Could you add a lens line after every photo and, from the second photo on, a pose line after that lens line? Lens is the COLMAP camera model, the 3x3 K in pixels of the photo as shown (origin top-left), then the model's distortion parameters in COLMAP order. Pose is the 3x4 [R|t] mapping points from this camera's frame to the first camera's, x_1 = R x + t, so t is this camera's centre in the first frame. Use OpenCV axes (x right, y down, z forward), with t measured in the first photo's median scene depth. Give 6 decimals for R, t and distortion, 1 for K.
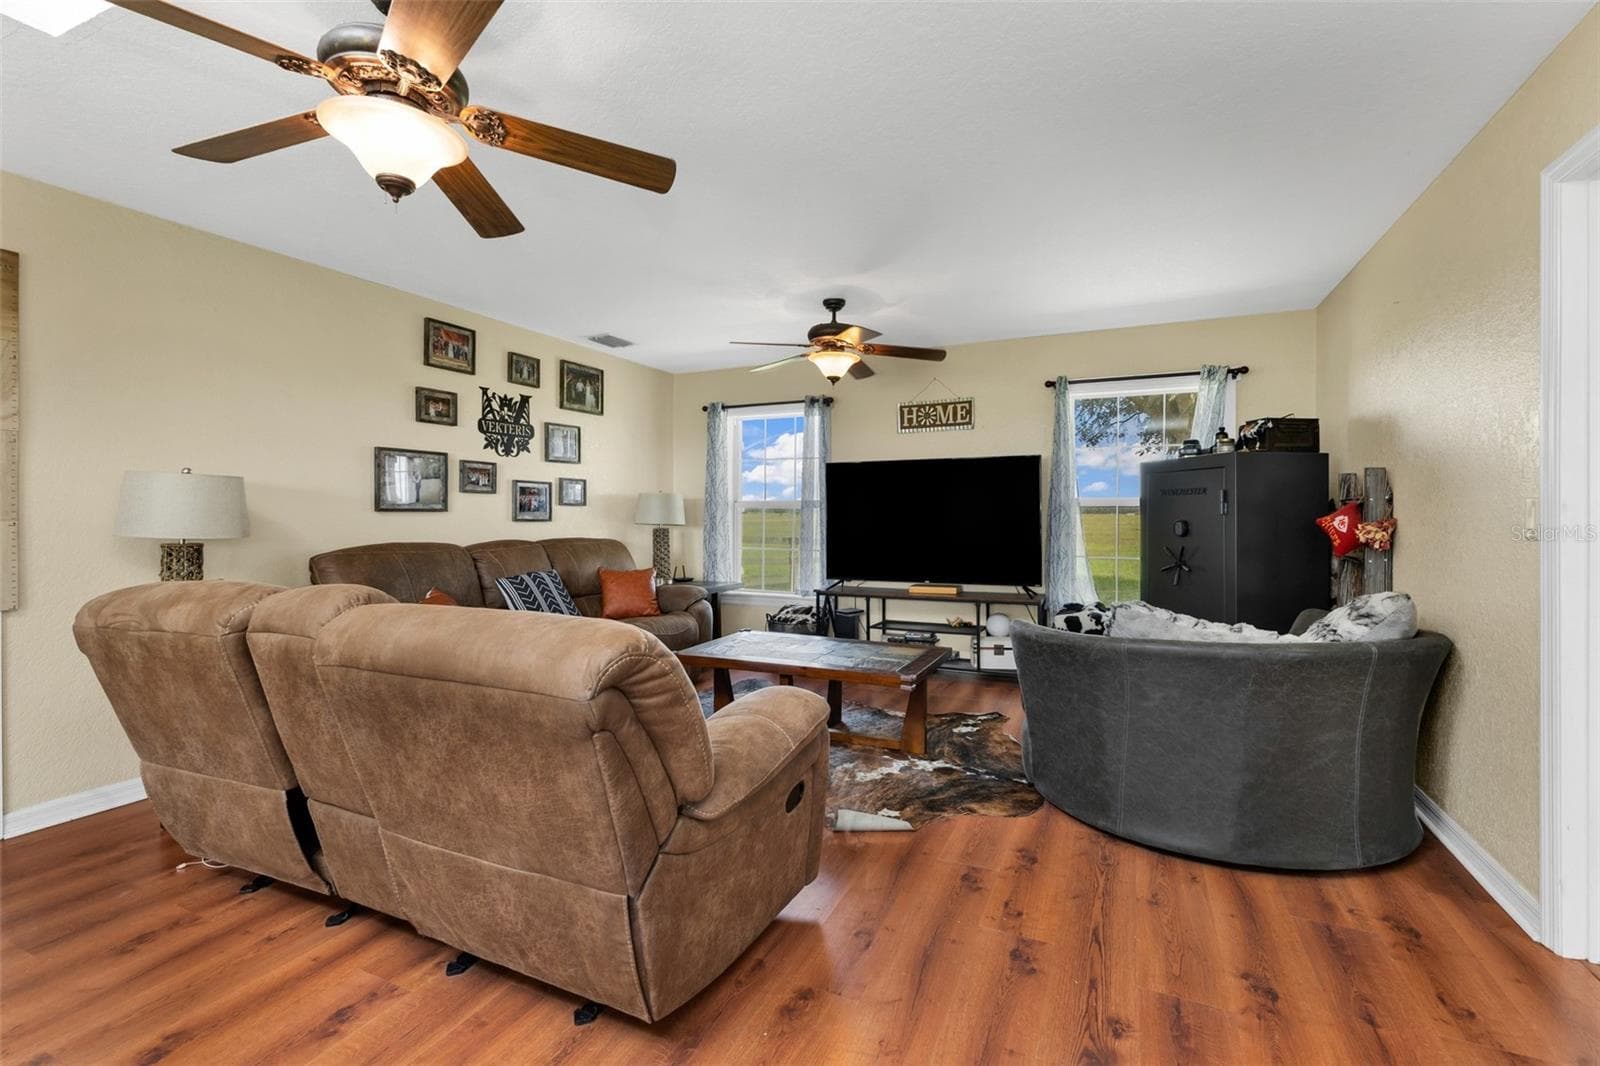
lens RADIAL K [[712.1, 0, 802.7], [0, 712.1, 526.2], [0, 0, 1]] dist [0.002632, -0.001658]
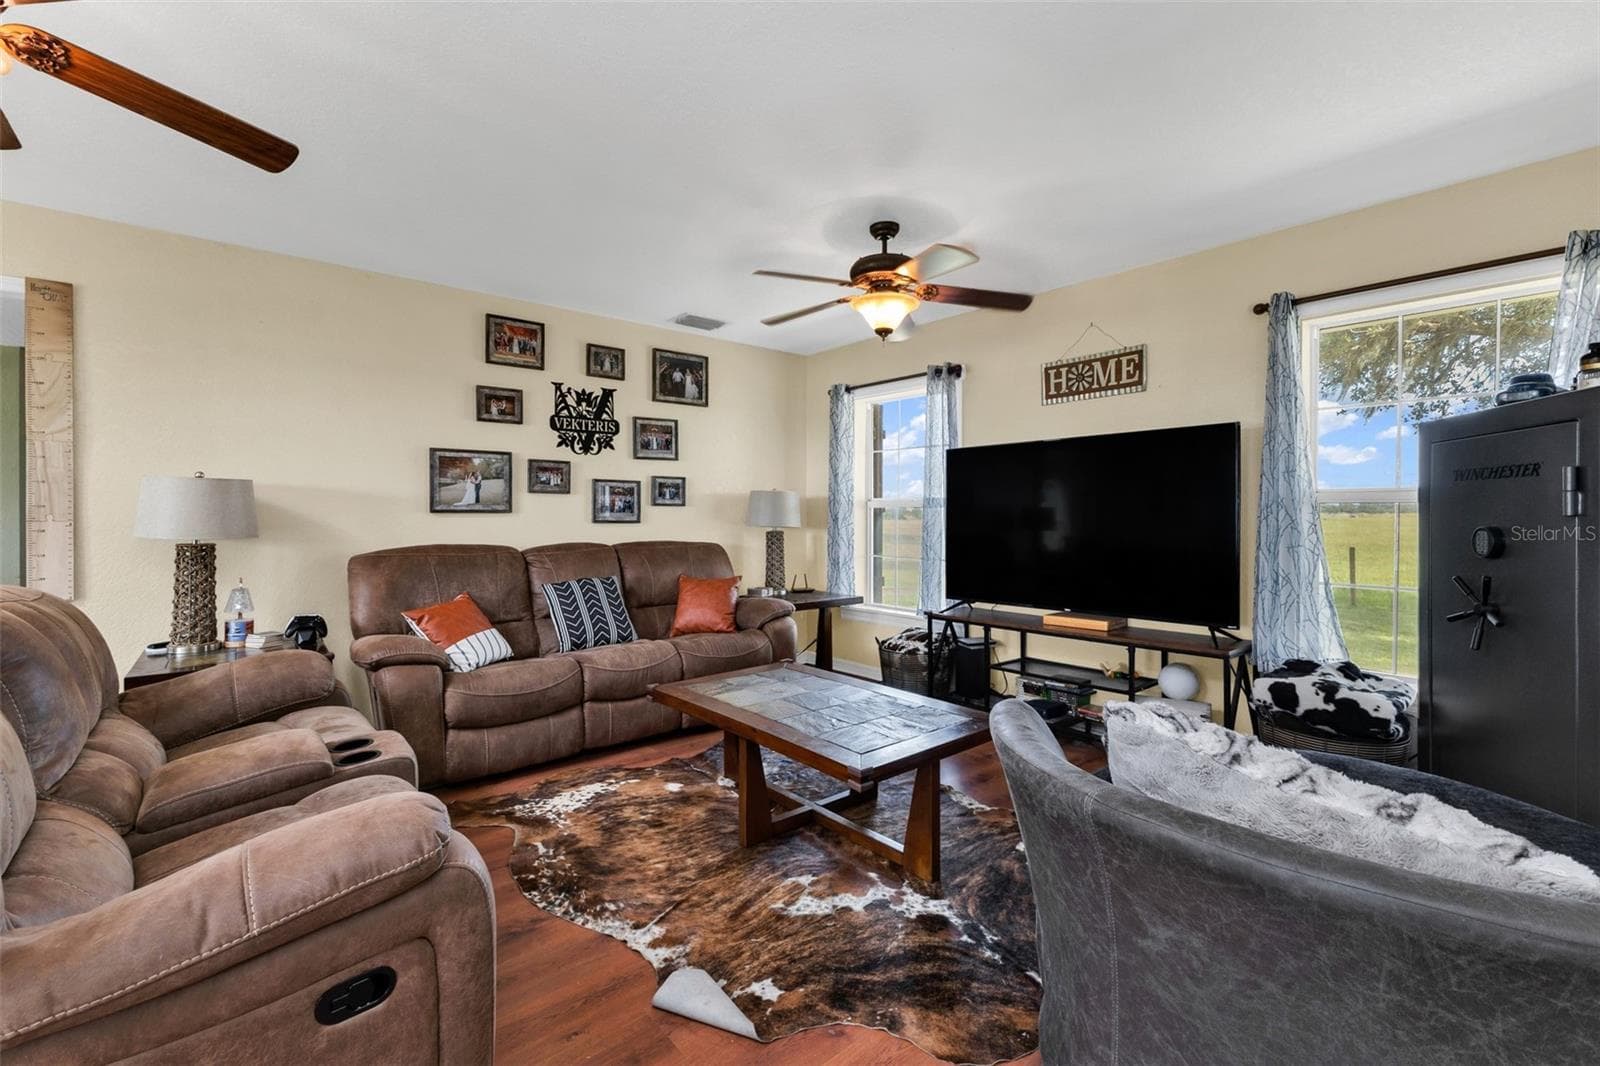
lens RADIAL K [[712.1, 0, 801.0], [0, 712.1, 529.7], [0, 0, 1]] dist [0.002632, -0.001658]
pose [[0.910922, 0.008115, -0.412498, 0.238966], [-0.006794, 0.999966, 0.004668, -0.004471], [0.412522, -0.001449, 0.910947, 0.258519]]
